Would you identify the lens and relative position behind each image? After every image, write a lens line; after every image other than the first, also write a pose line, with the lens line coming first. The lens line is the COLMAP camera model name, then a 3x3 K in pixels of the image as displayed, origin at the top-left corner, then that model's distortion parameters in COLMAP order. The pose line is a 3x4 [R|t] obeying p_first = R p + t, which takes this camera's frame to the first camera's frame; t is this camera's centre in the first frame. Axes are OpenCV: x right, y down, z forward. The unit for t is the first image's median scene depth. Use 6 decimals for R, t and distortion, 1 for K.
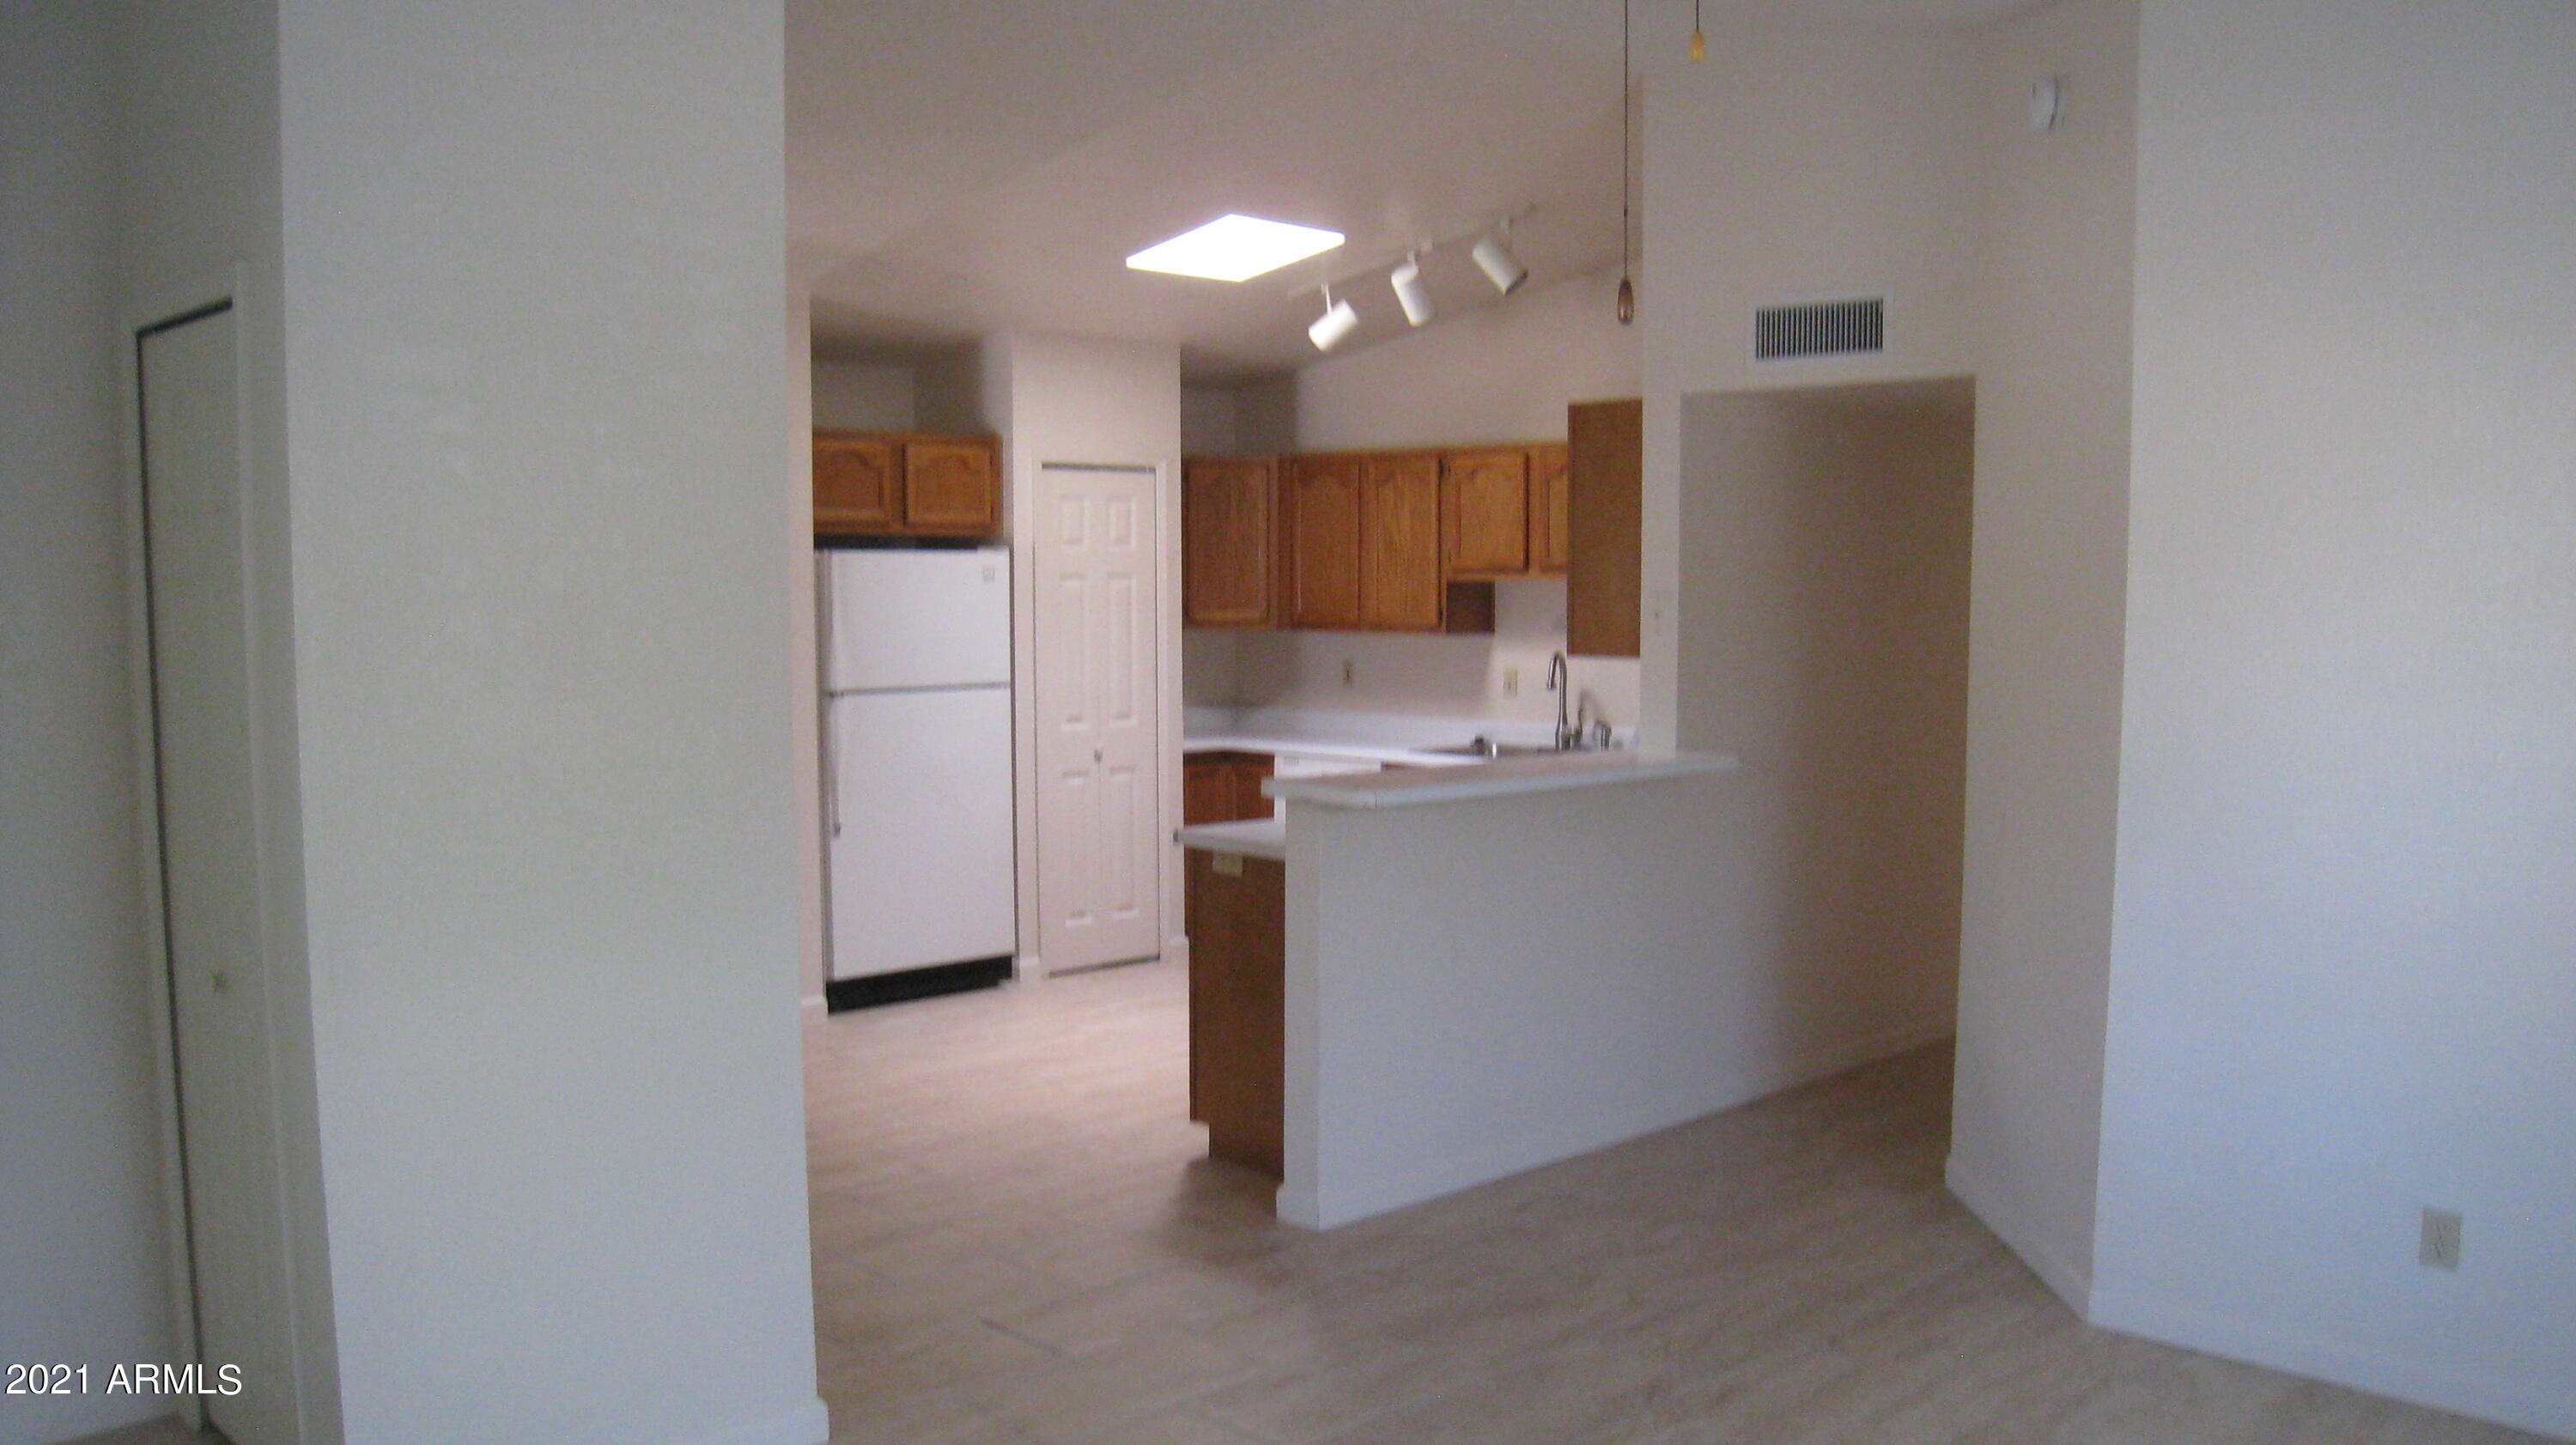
lens RADIAL K [[2106.3, 0, 1318.8], [0, 2106.3, 749.0], [0, 0, 1]] dist [-0.167917, 0.109488]
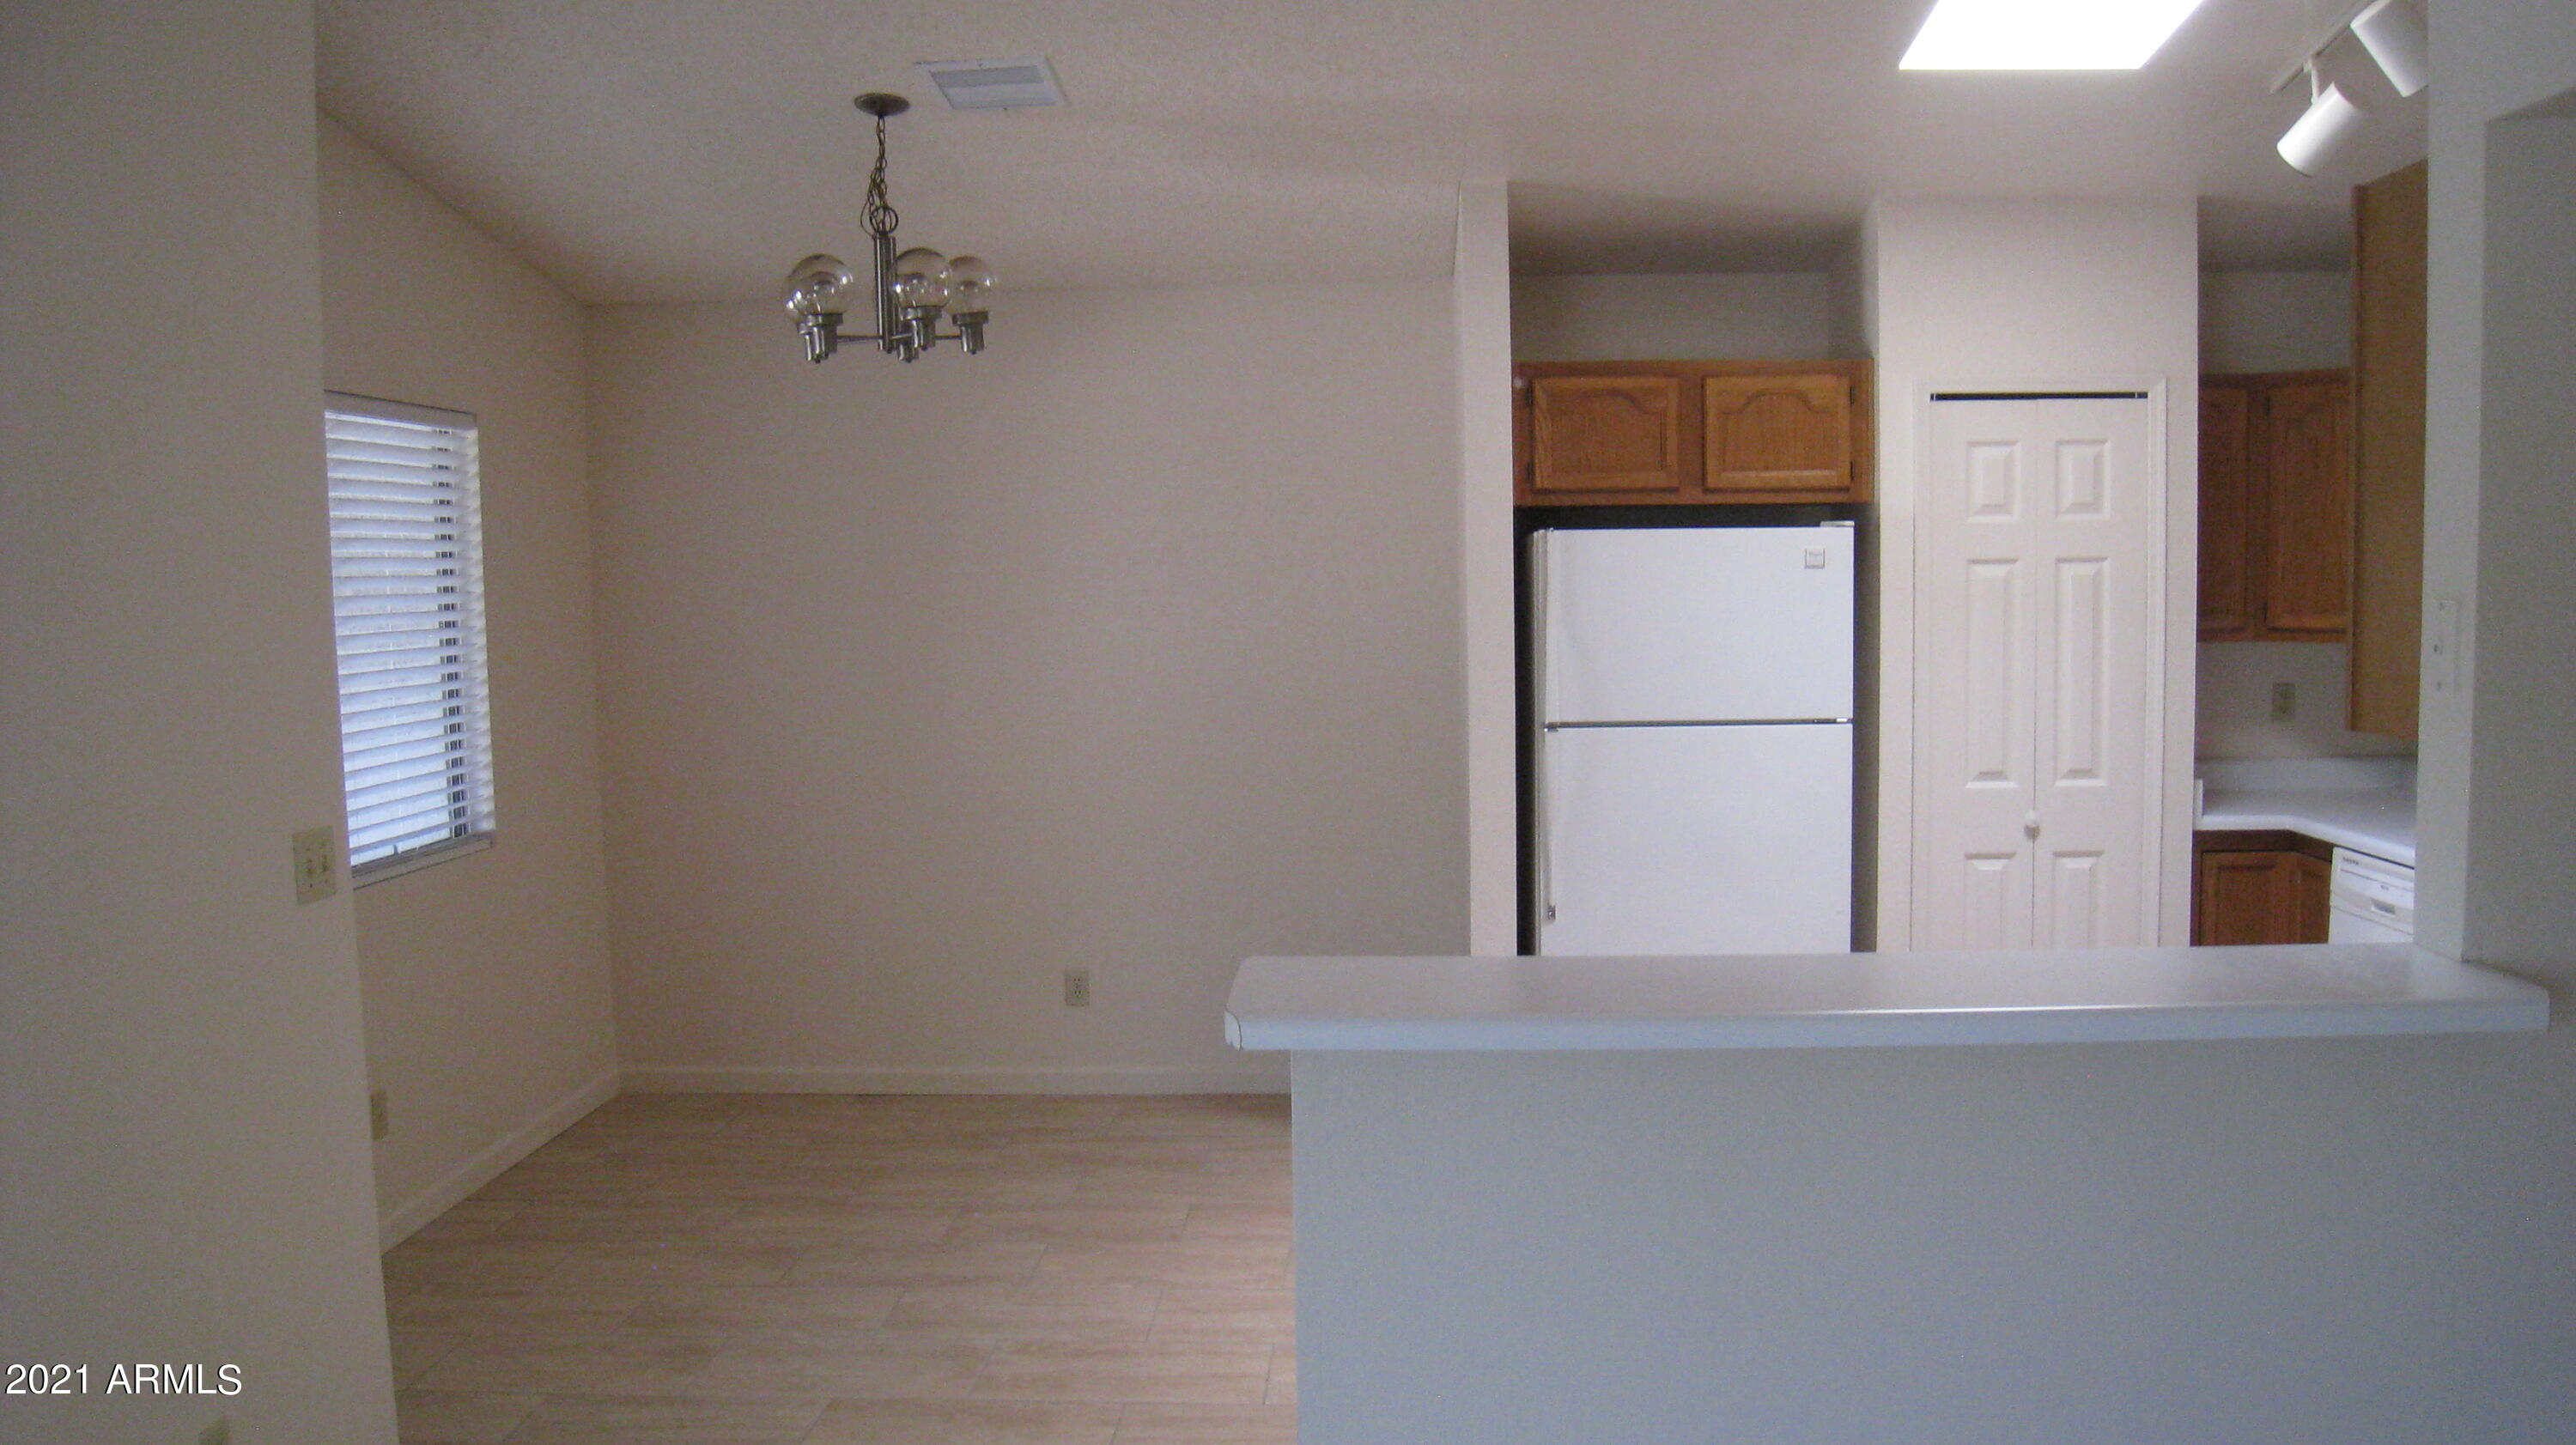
lens RADIAL K [[2106.3, 0, 1318.8], [0, 2106.3, 749.0], [0, 0, 1]] dist [-0.167917, 0.109488]
pose [[0.679331, 0.053624, -0.731870, 0.234706], [-0.042394, 0.998529, 0.033812, -0.037965], [0.732606, 0.008058, 0.680605, 0.420211]]
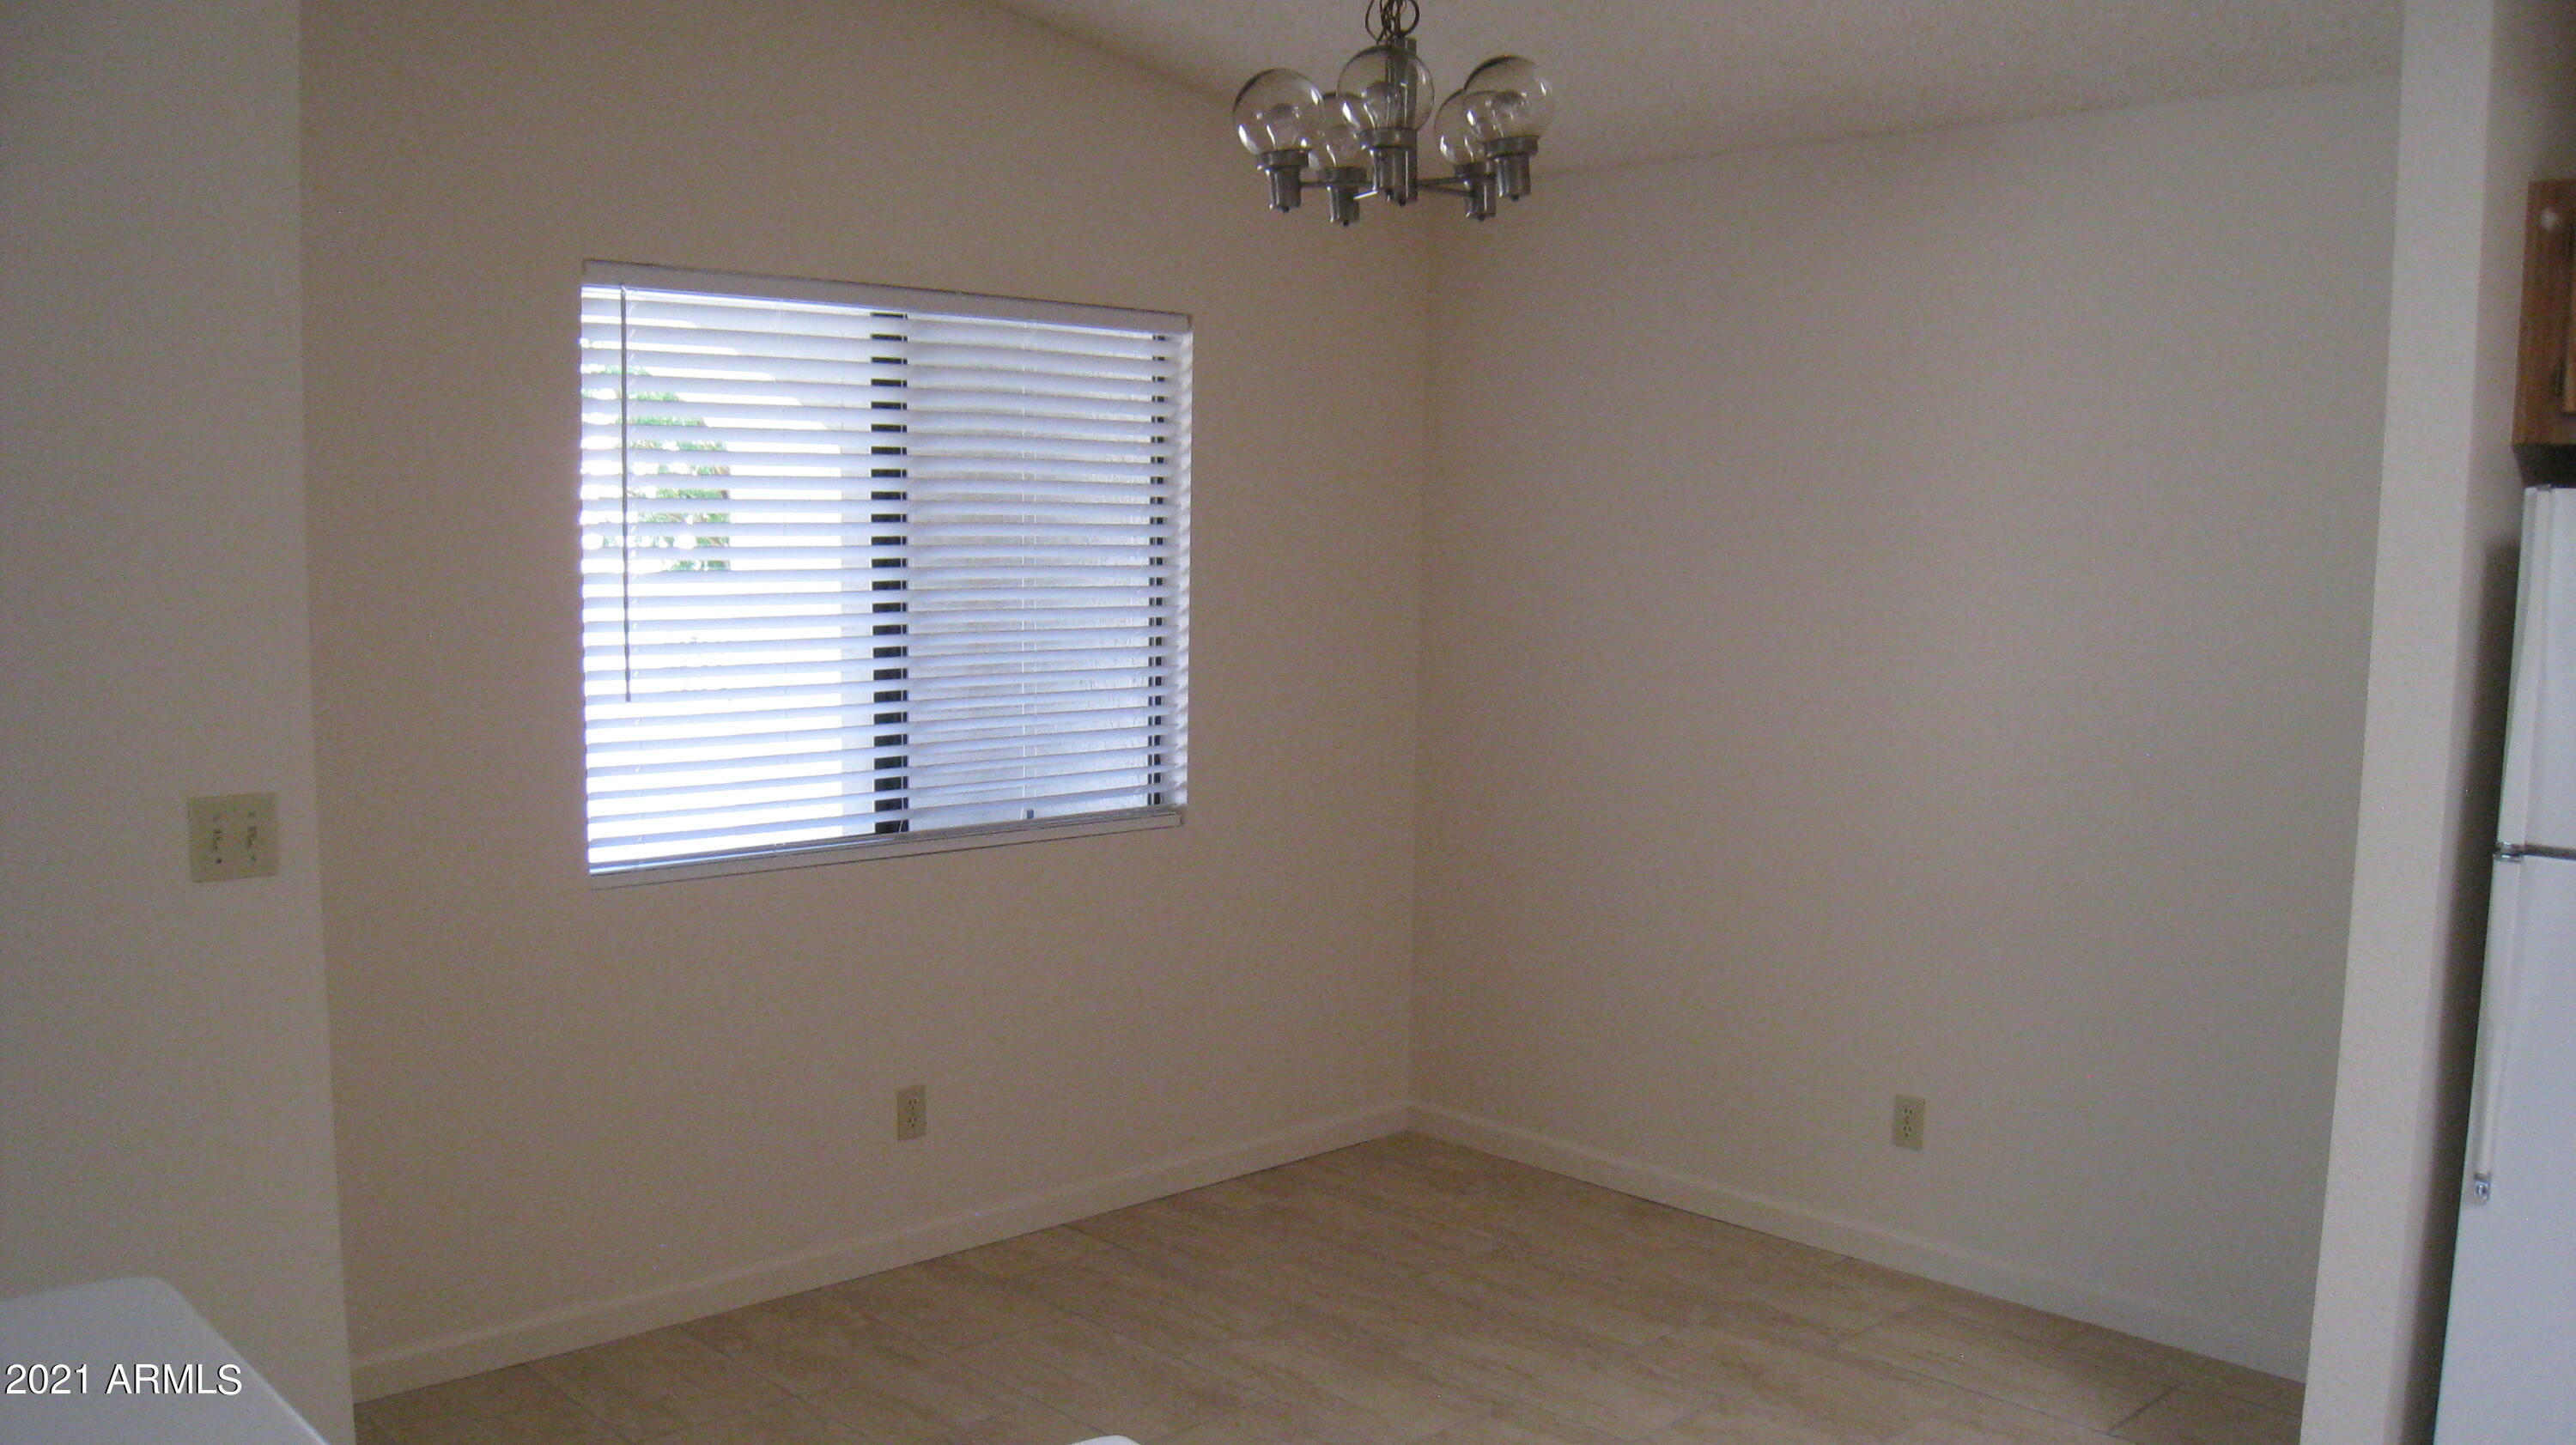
lens RADIAL K [[2106.3, 0, 1318.8], [0, 2106.3, 749.0], [0, 0, 1]] dist [-0.167917, 0.109488]
pose [[-0.011667, 0.110379, -0.993821, 0.137935], [-0.094521, 0.989317, 0.110988, -0.062608], [0.995455, 0.095232, -0.001109, 0.730510]]
